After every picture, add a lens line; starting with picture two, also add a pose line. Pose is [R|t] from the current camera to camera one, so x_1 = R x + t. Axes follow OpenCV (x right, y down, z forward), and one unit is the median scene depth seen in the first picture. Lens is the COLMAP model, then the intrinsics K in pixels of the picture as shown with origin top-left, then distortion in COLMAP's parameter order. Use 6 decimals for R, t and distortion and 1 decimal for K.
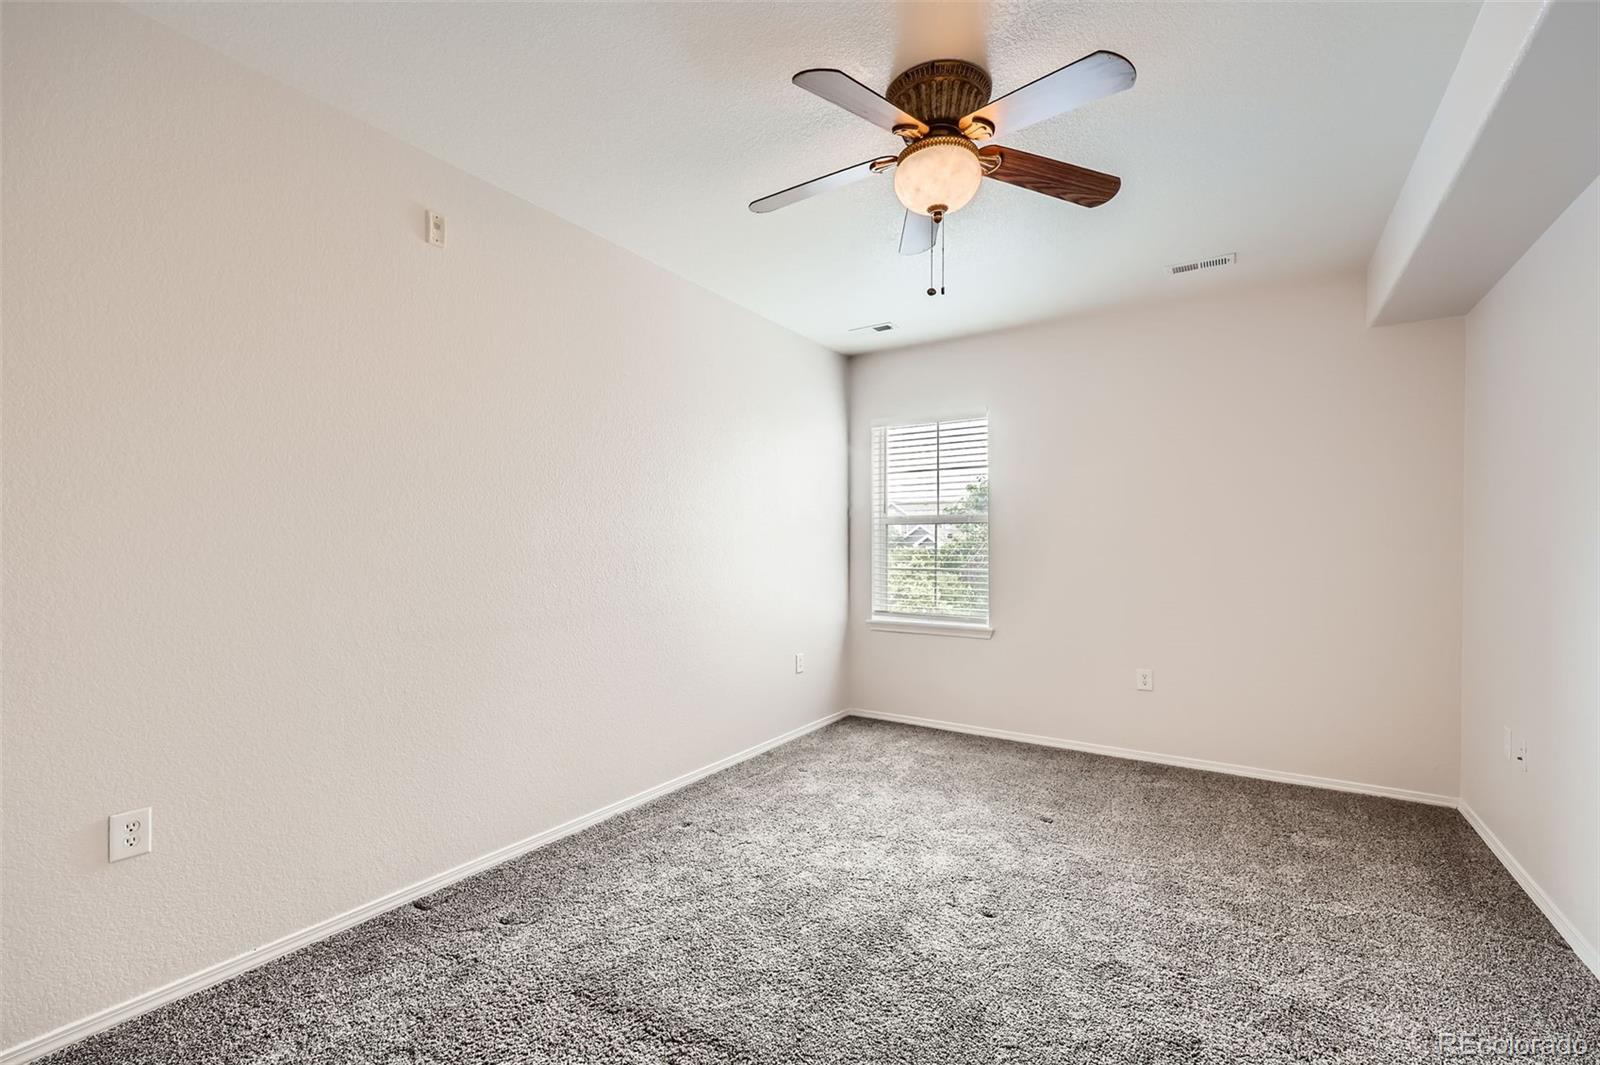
lens RADIAL K [[659.1, 0, 803.2], [0, 659.1, 553.0], [0, 0, 1]] dist [0.001868, 0.000162]
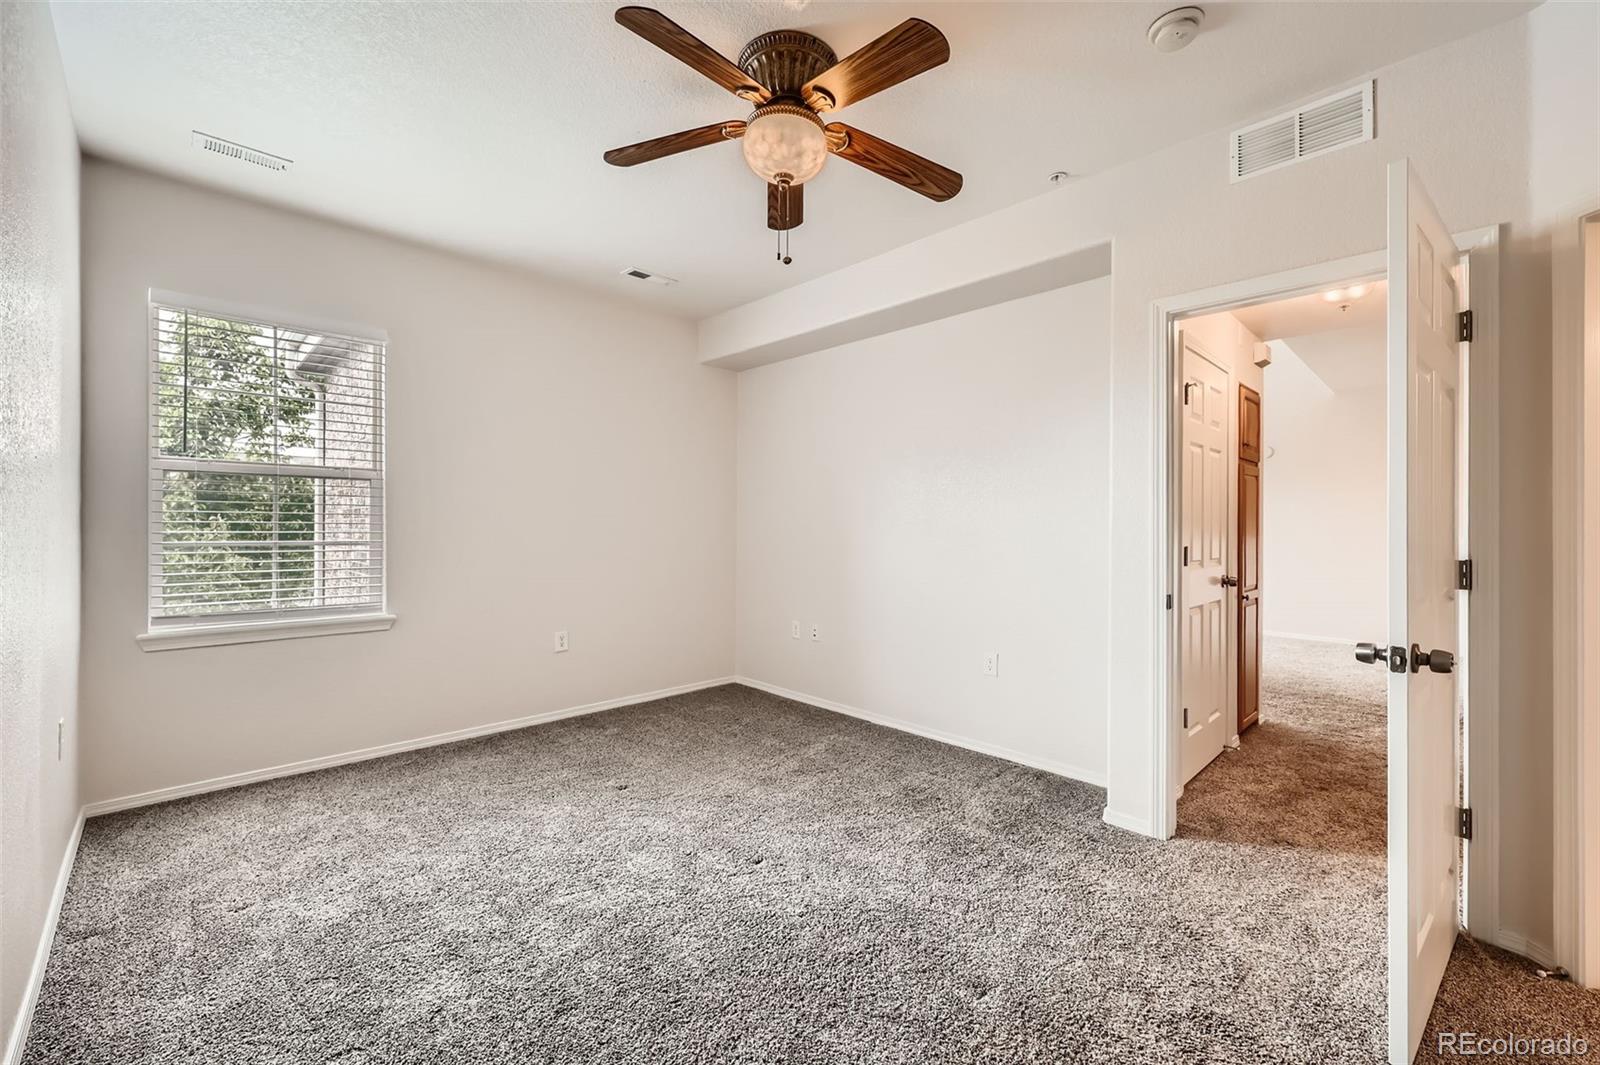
lens RADIAL K [[659.1, 0, 797.0], [0, 659.1, 526.5], [0, 0, 1]] dist [0.001868, 0.000162]
pose [[0.230980, -0.004280, 0.972949, -0.421192], [-0.001383, 0.999988, 0.004727, 0.004378], [-0.972958, -0.002437, 0.230971, 0.403077]]
